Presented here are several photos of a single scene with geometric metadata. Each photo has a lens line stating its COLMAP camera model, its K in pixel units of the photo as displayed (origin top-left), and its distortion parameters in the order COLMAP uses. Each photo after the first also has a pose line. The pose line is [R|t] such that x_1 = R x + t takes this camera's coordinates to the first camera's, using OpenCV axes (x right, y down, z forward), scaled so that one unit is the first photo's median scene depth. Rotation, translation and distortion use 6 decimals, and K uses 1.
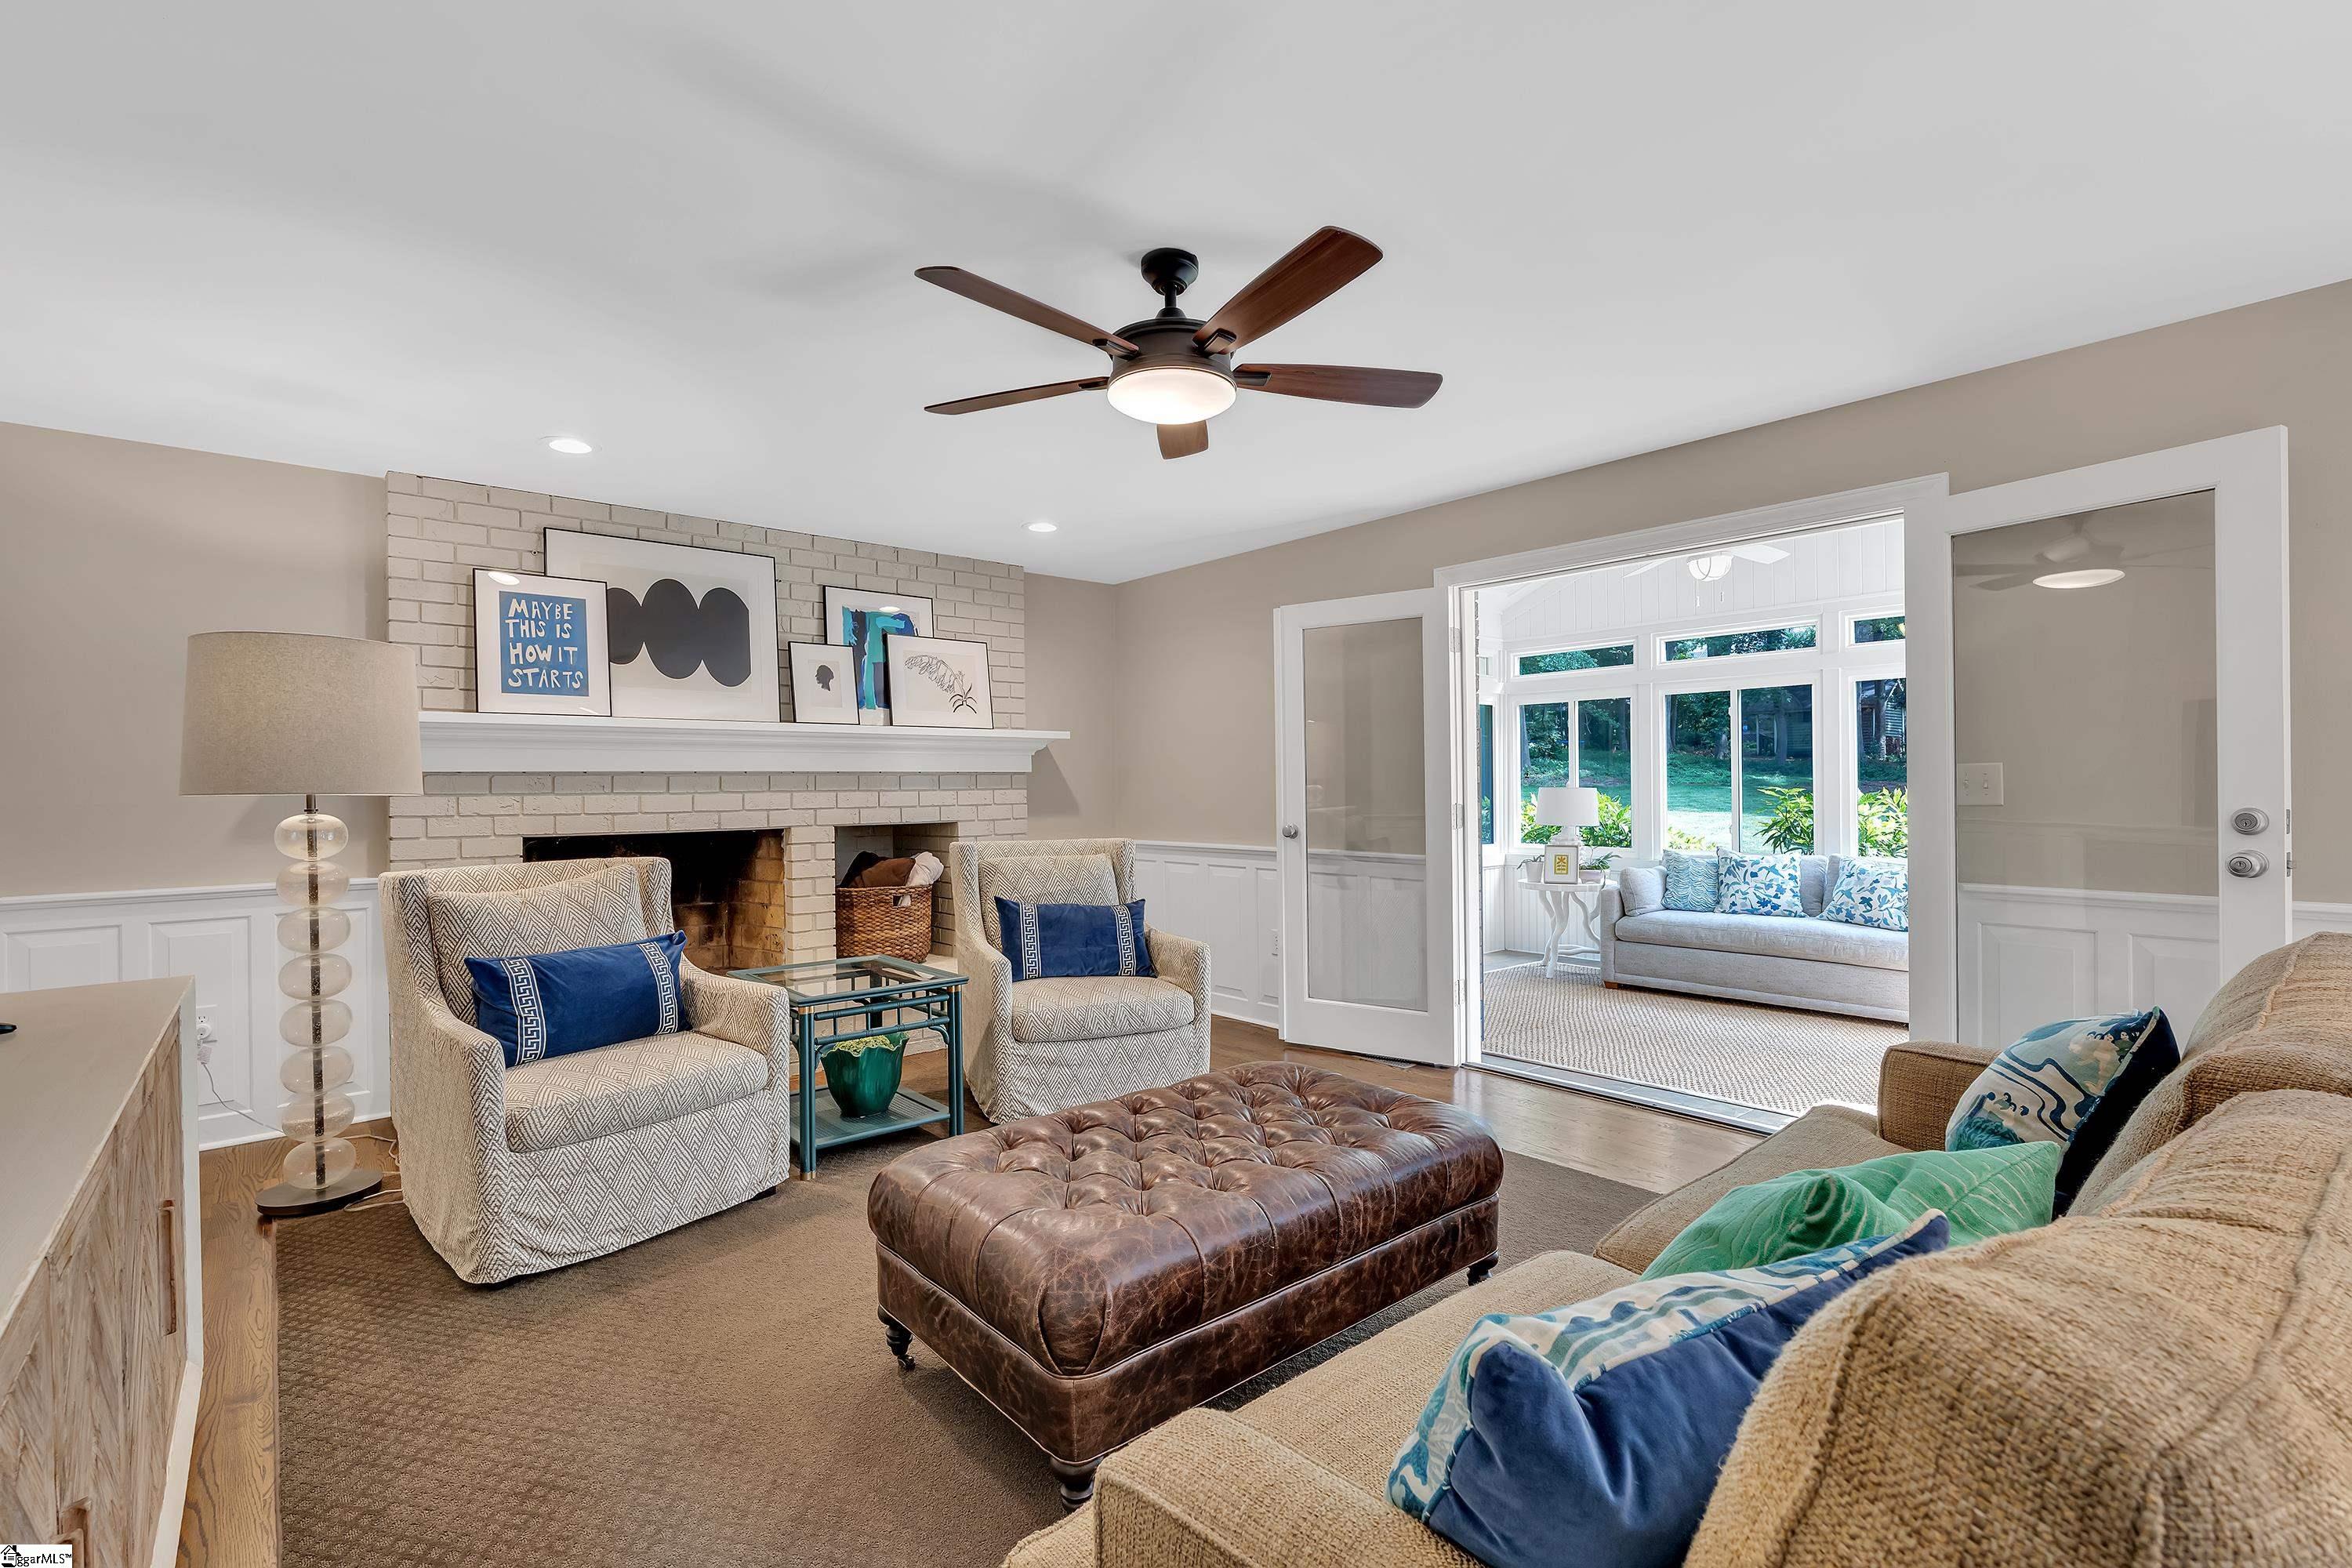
lens RADIAL K [[1027.5, 0, 1159.9], [0, 1027.5, 789.9], [0, 0, 1]] dist [-0.008598, 0.001200]
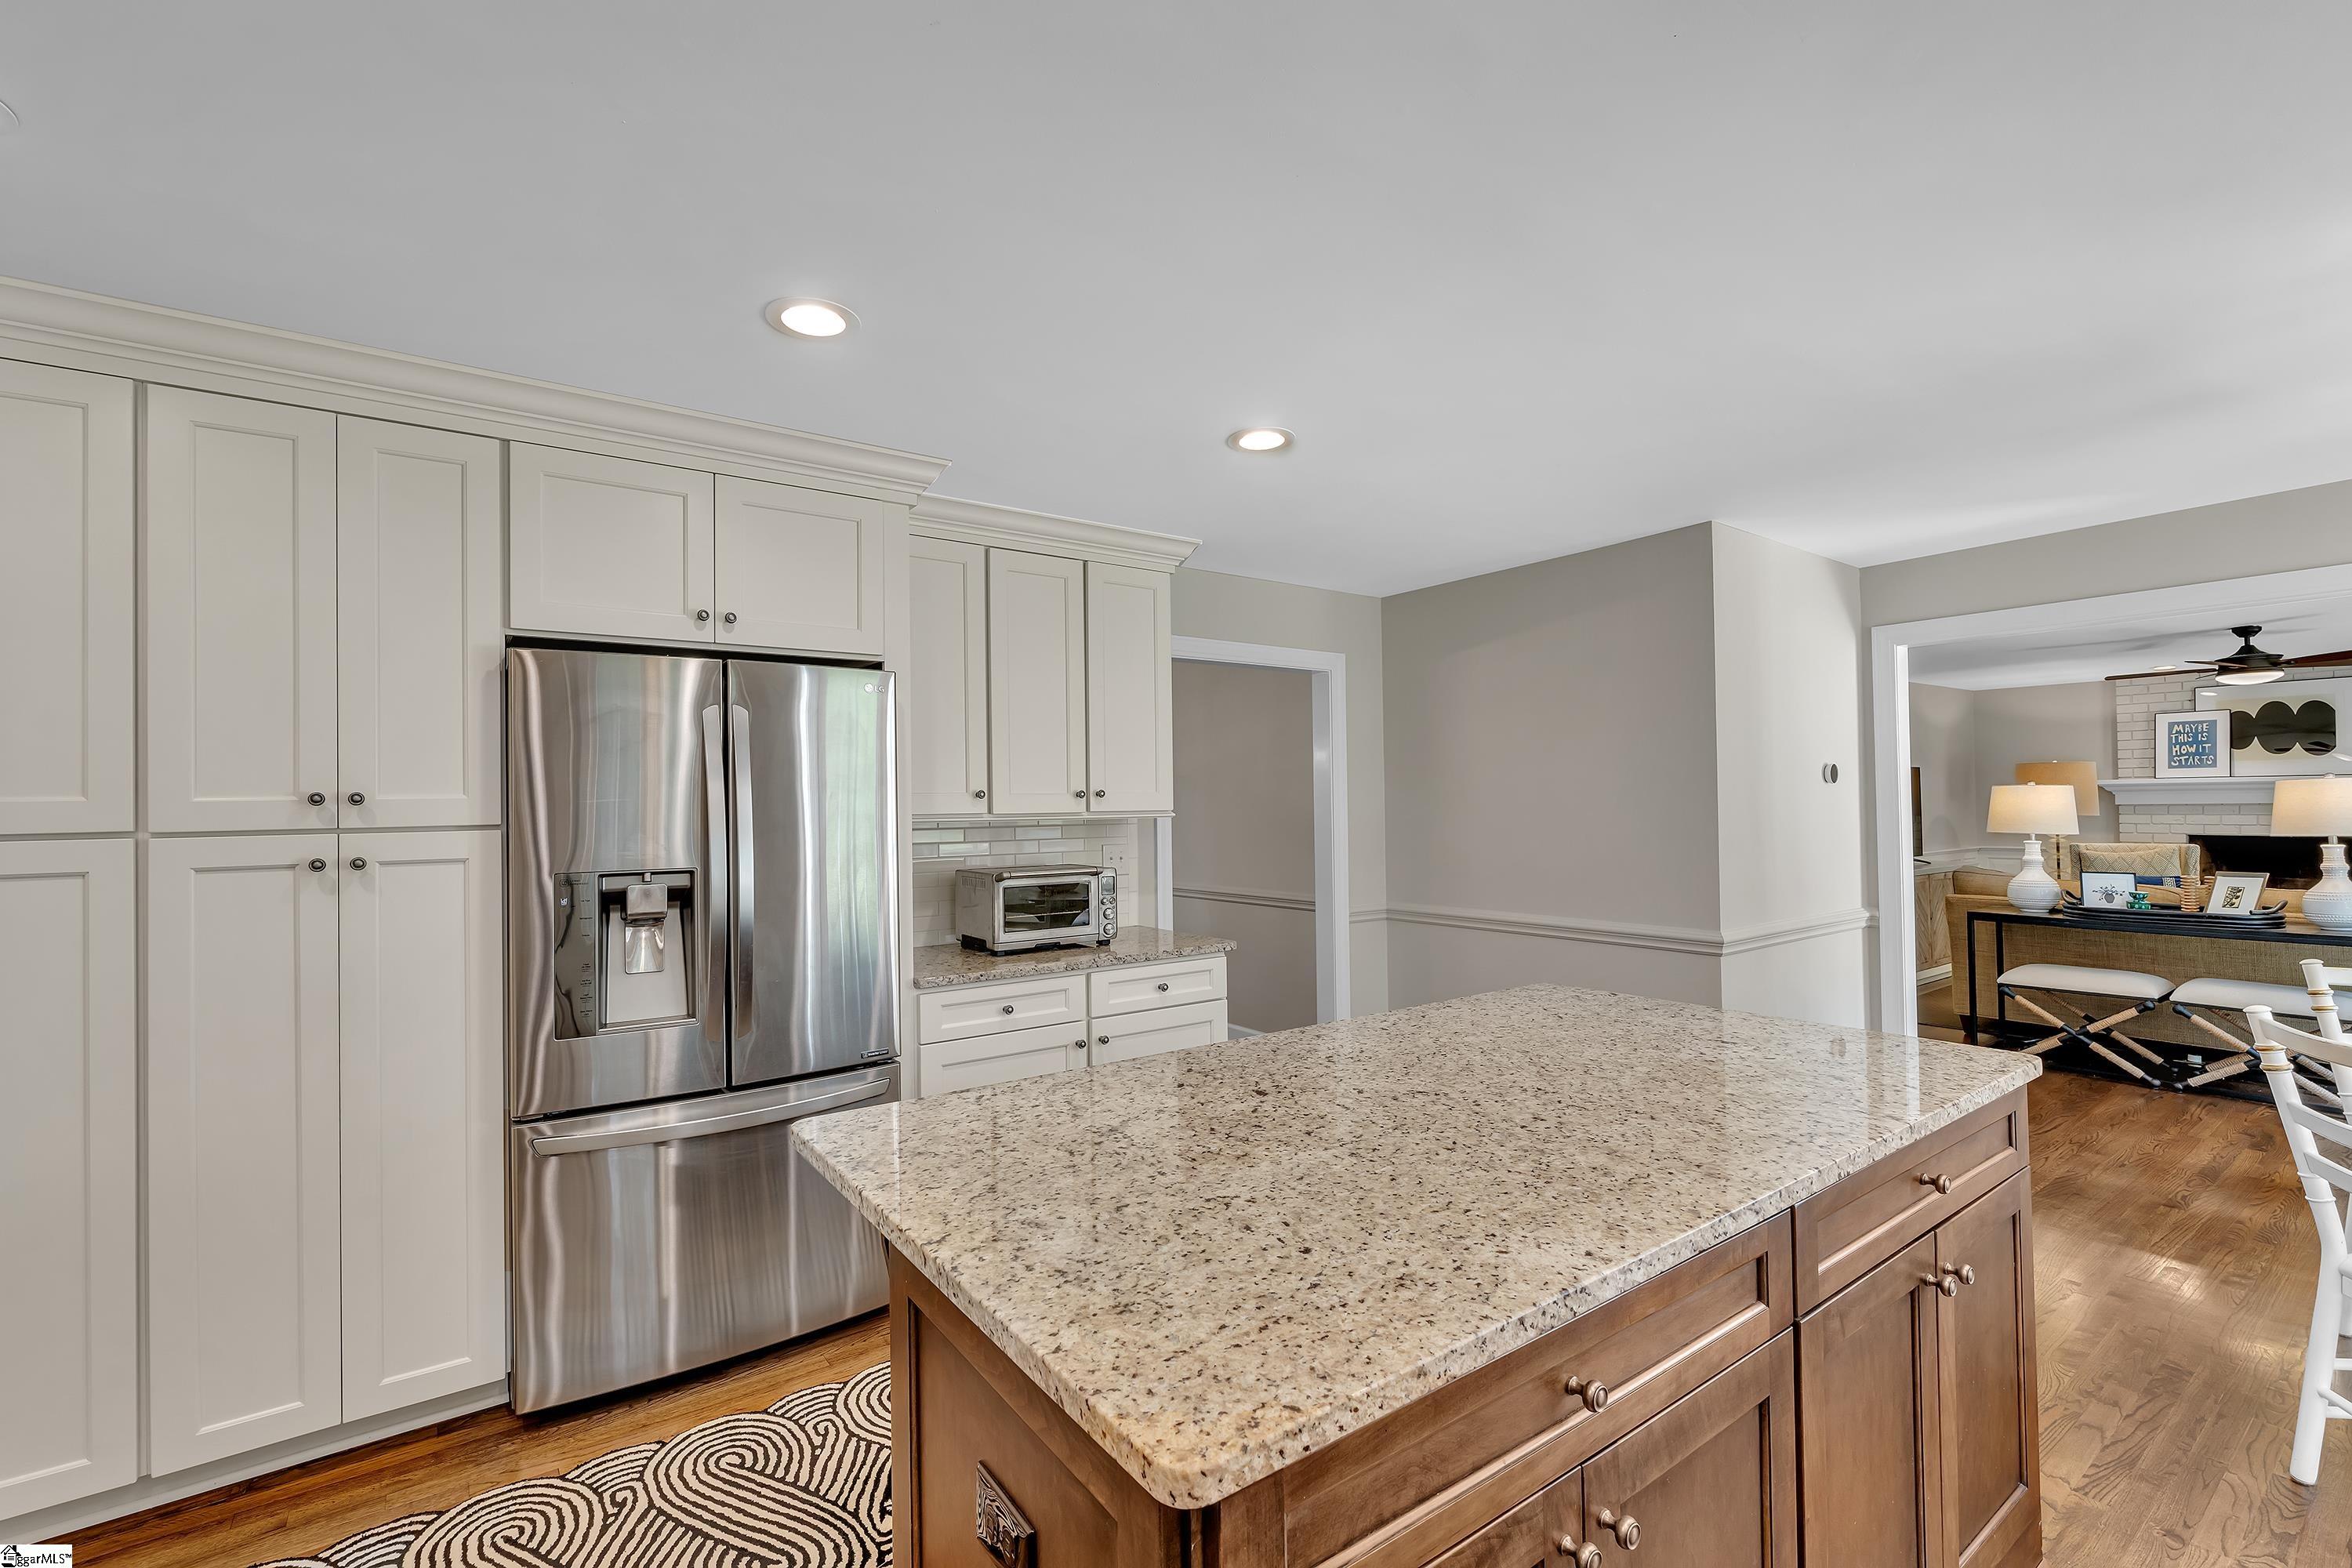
lens RADIAL K [[1027.5, 0, 1180.0], [0, 1027.5, 789.4], [0, 0, 1]] dist [-0.008598, 0.001200]
pose [[-0.078392, -0.002919, -0.996918, 1.705425], [0.008044, 0.999961, -0.003561, -0.058735], [0.996890, -0.008299, -0.078366, -0.945722]]
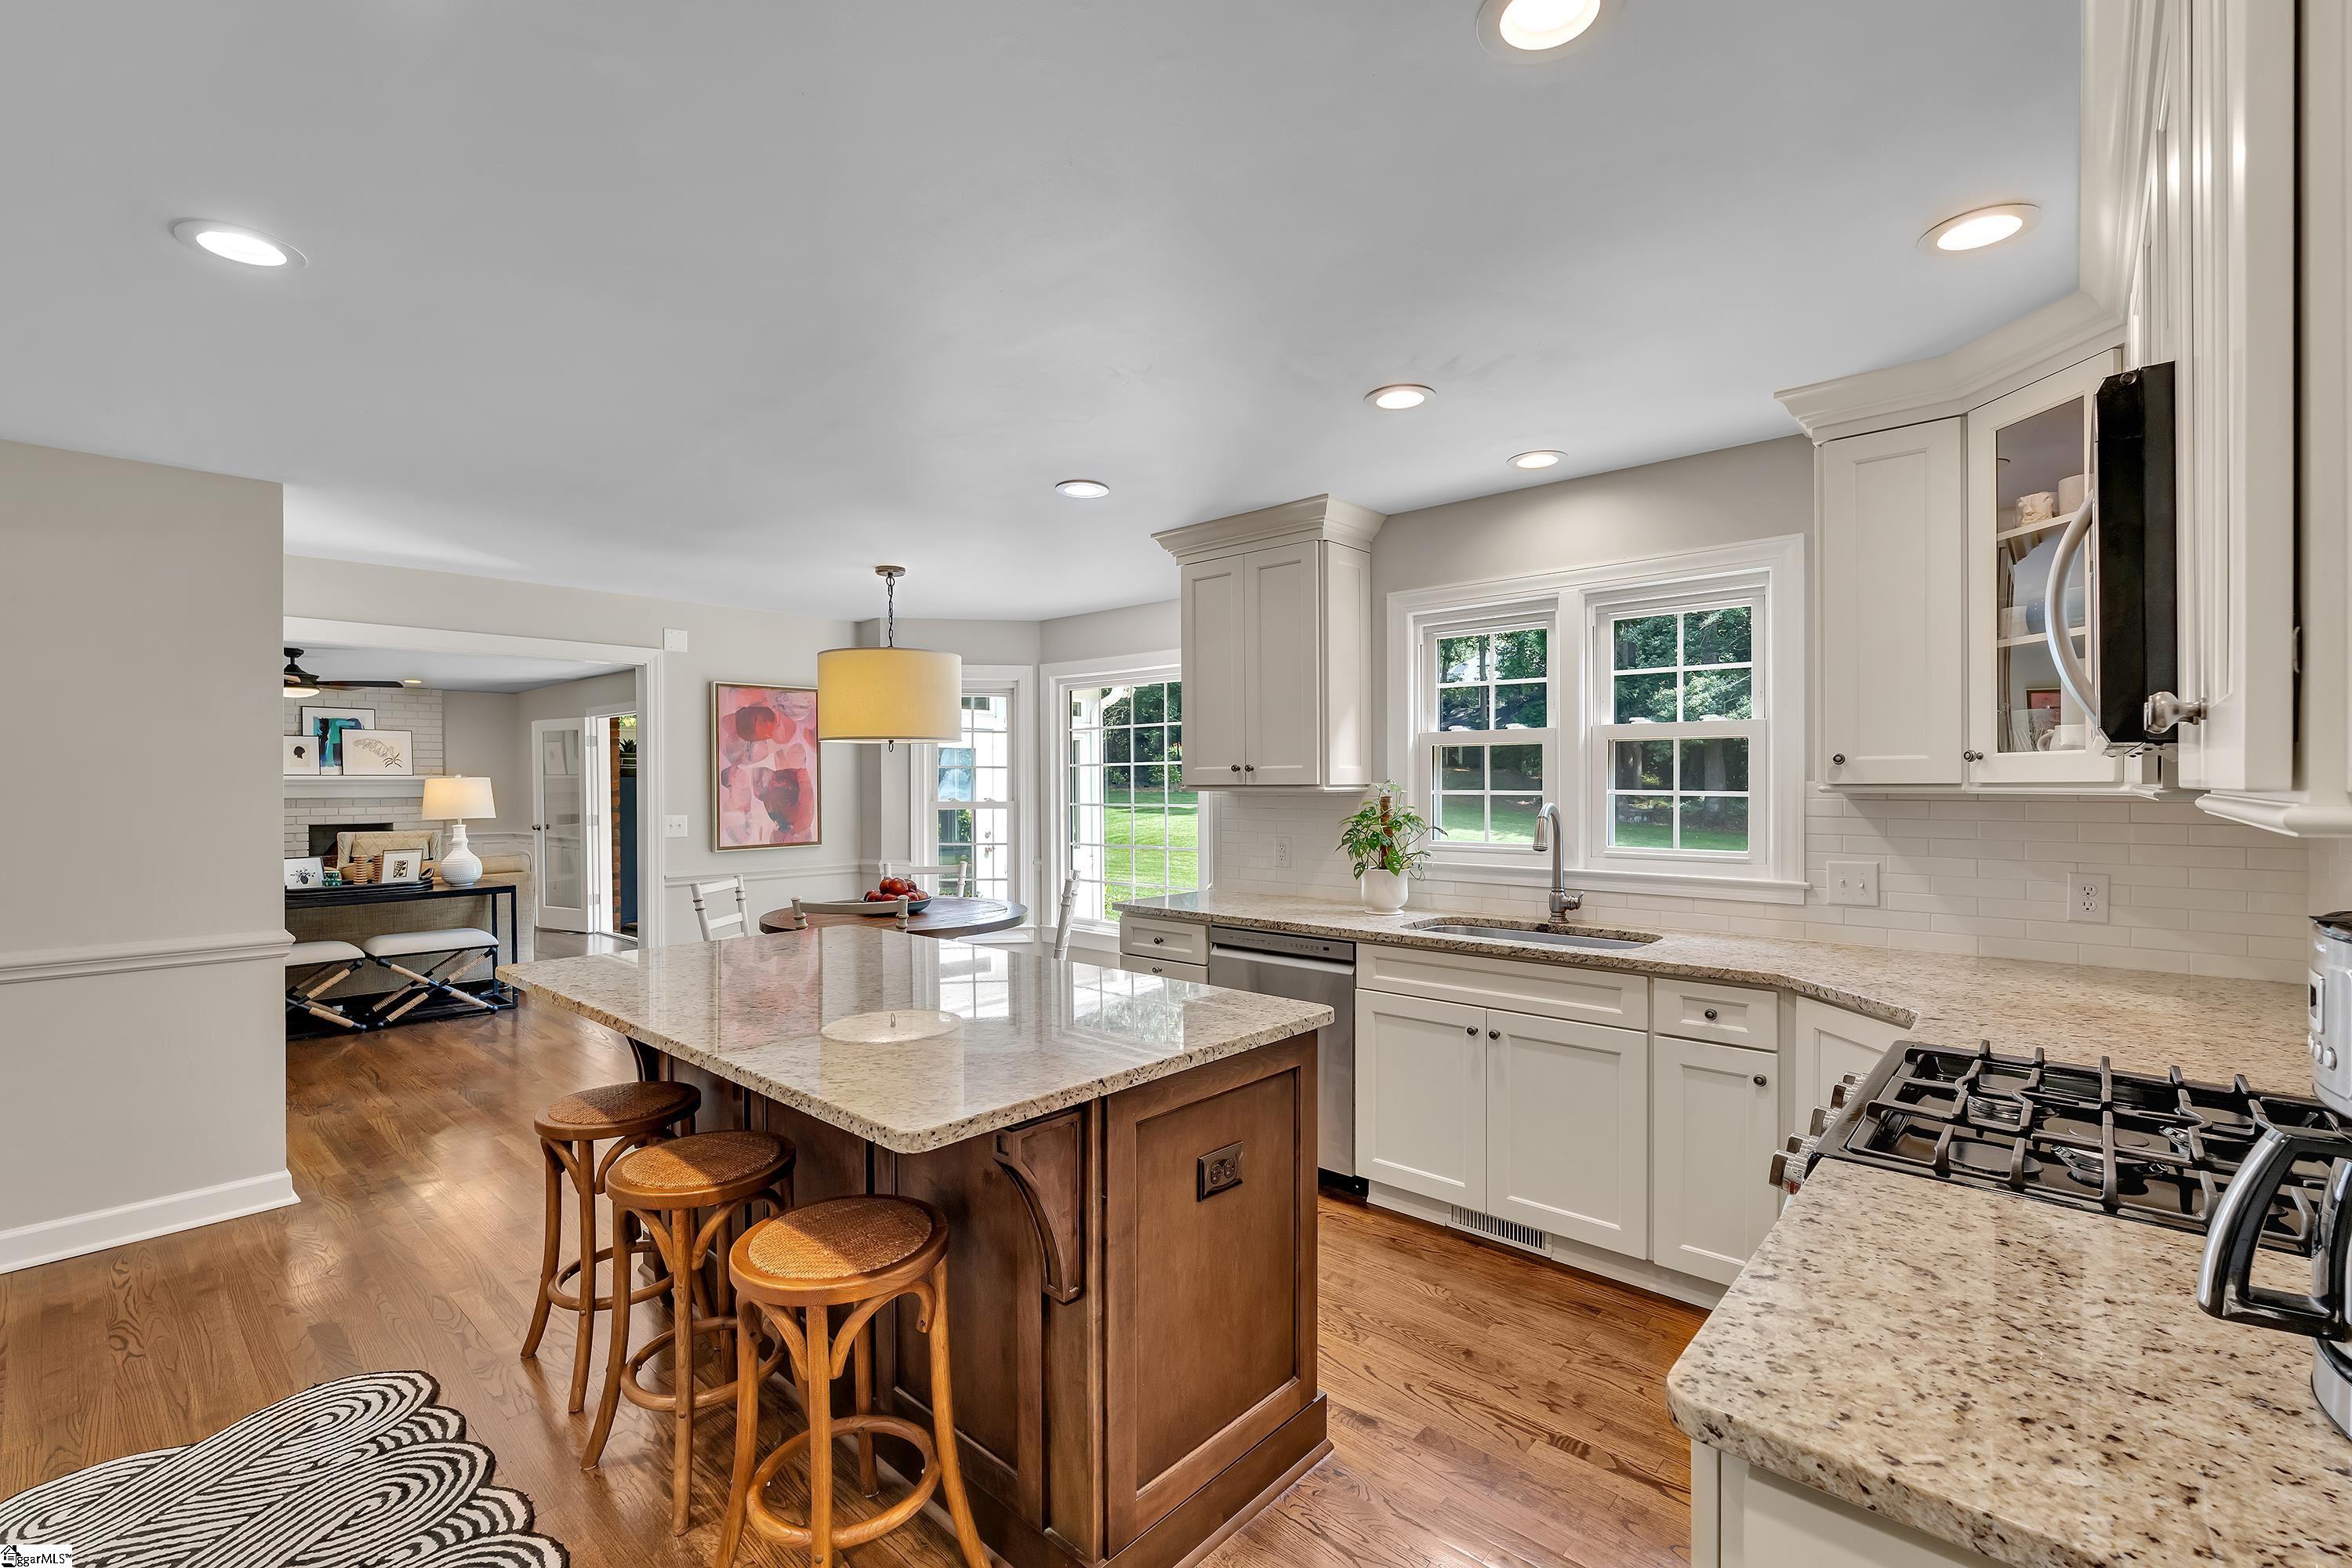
lens RADIAL K [[1027.5, 0, 1164.6], [0, 1027.5, 785.6], [0, 0, 1]] dist [-0.008598, 0.001200]
pose [[0.992251, 0.003884, 0.124188, 1.363411], [-0.003418, 0.999986, -0.003963, -0.049529], [-0.124202, 0.003508, 0.992251, -1.484136]]
